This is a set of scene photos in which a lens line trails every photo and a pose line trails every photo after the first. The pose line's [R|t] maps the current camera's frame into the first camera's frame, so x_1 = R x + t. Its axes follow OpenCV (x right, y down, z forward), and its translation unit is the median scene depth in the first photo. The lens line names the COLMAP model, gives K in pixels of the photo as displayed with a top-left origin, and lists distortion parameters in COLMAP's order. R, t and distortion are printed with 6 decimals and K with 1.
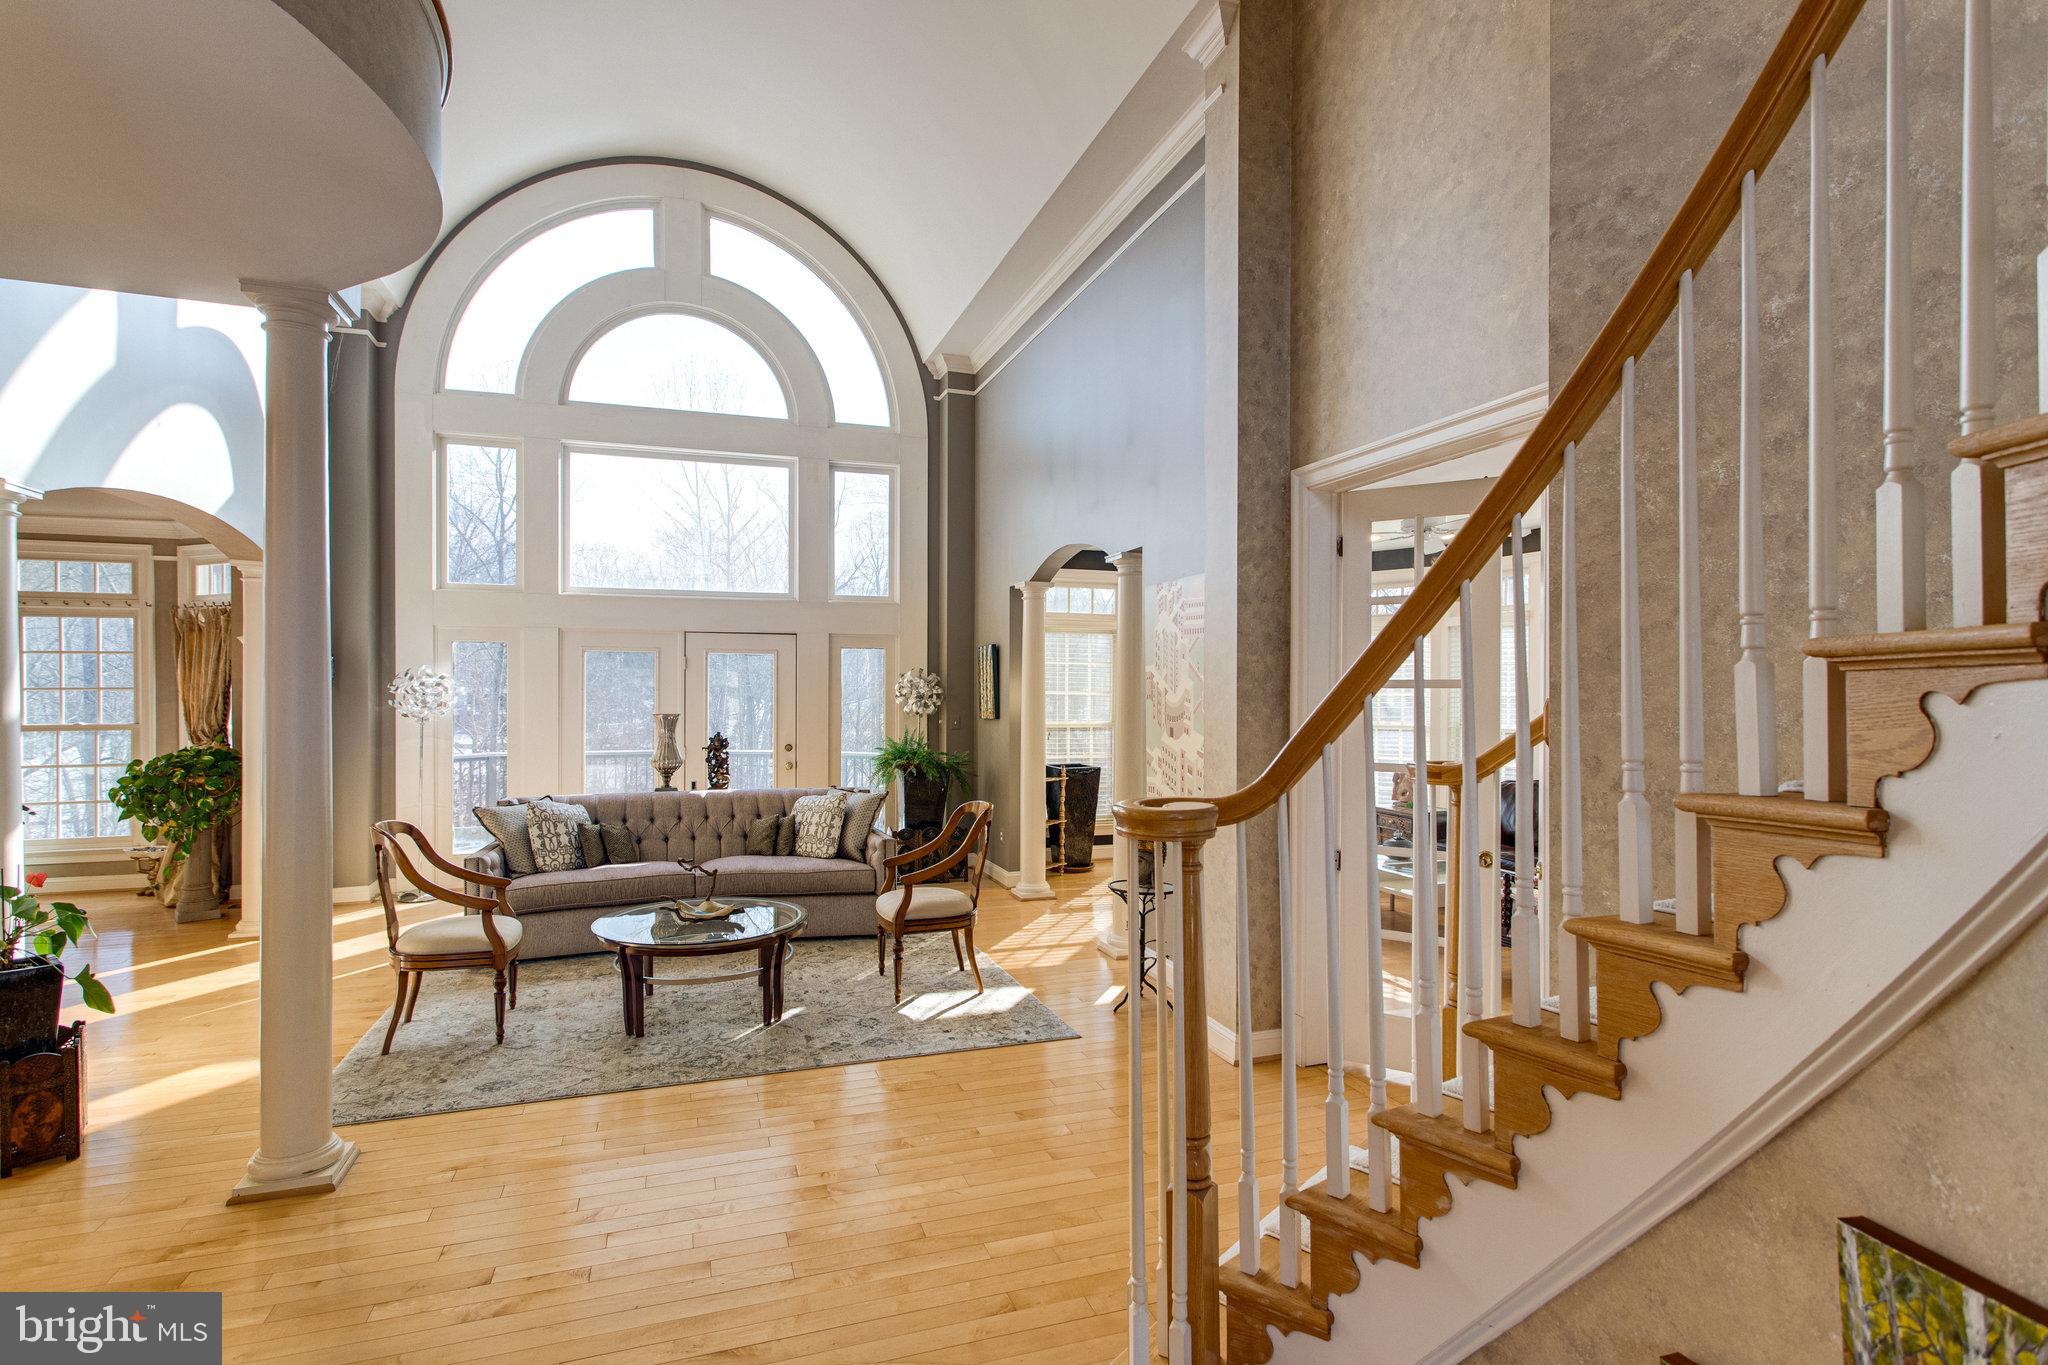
lens RADIAL K [[1011.5, 0, 1023.3], [0, 1011.5, 696.7], [0, 0, 1]] dist [0.006970, 0.000045]
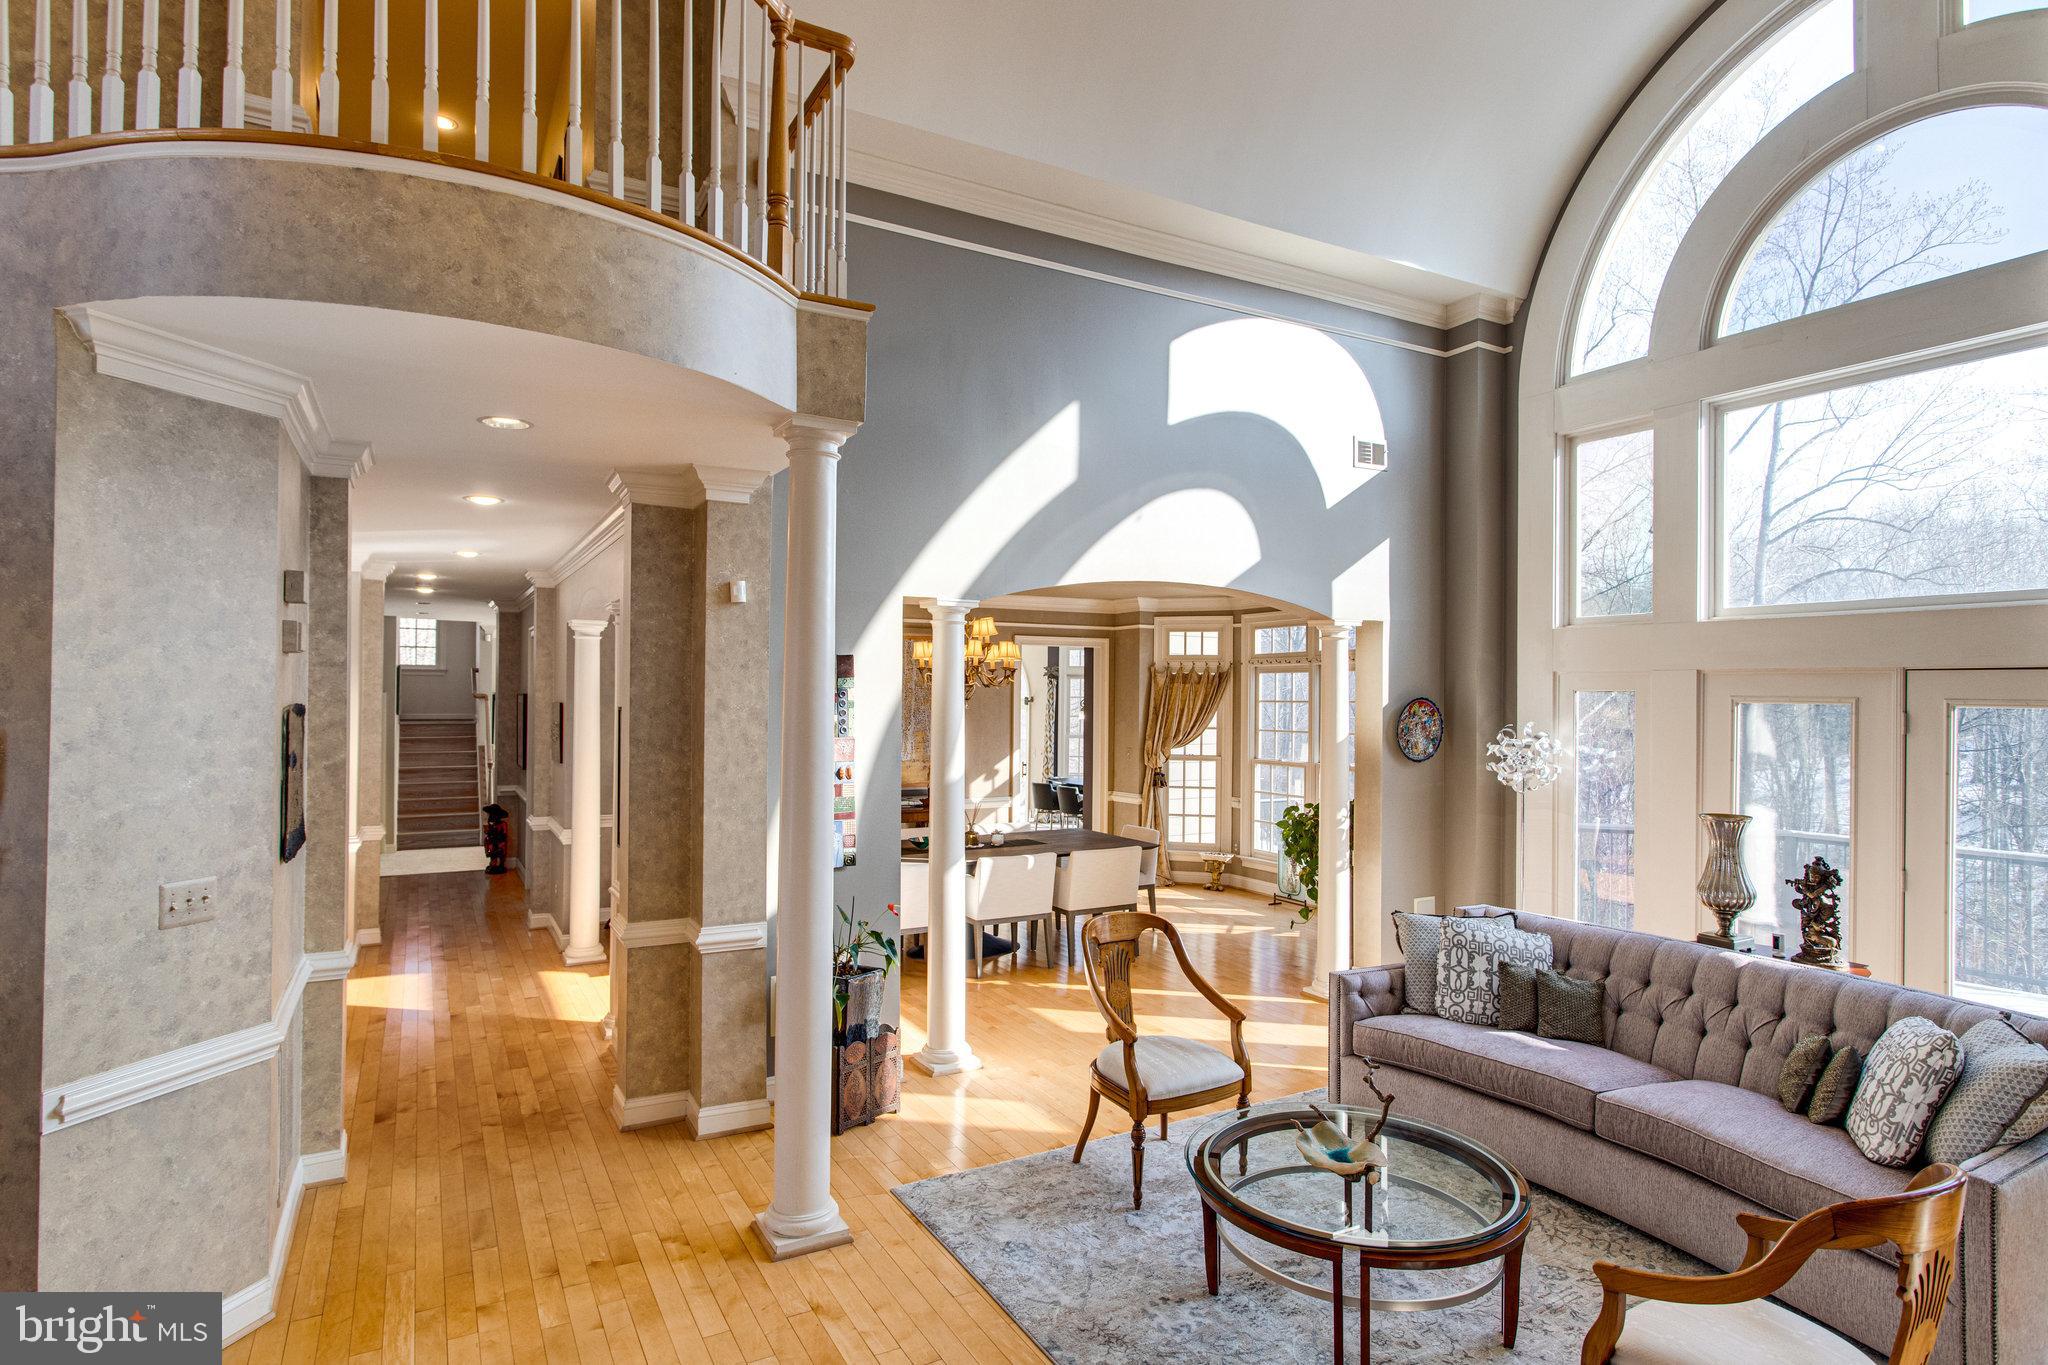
lens RADIAL K [[1084.3, 0, 1024.0], [0, 1084.3, 682.5], [0, 0, 1]] dist [0.001132, 0.001001]
pose [[0.178658, -0.010618, -0.983854, 0.221903], [-0.016143, 0.999776, -0.013721, -0.048044], [0.983779, 0.018333, 0.178446, 0.478099]]
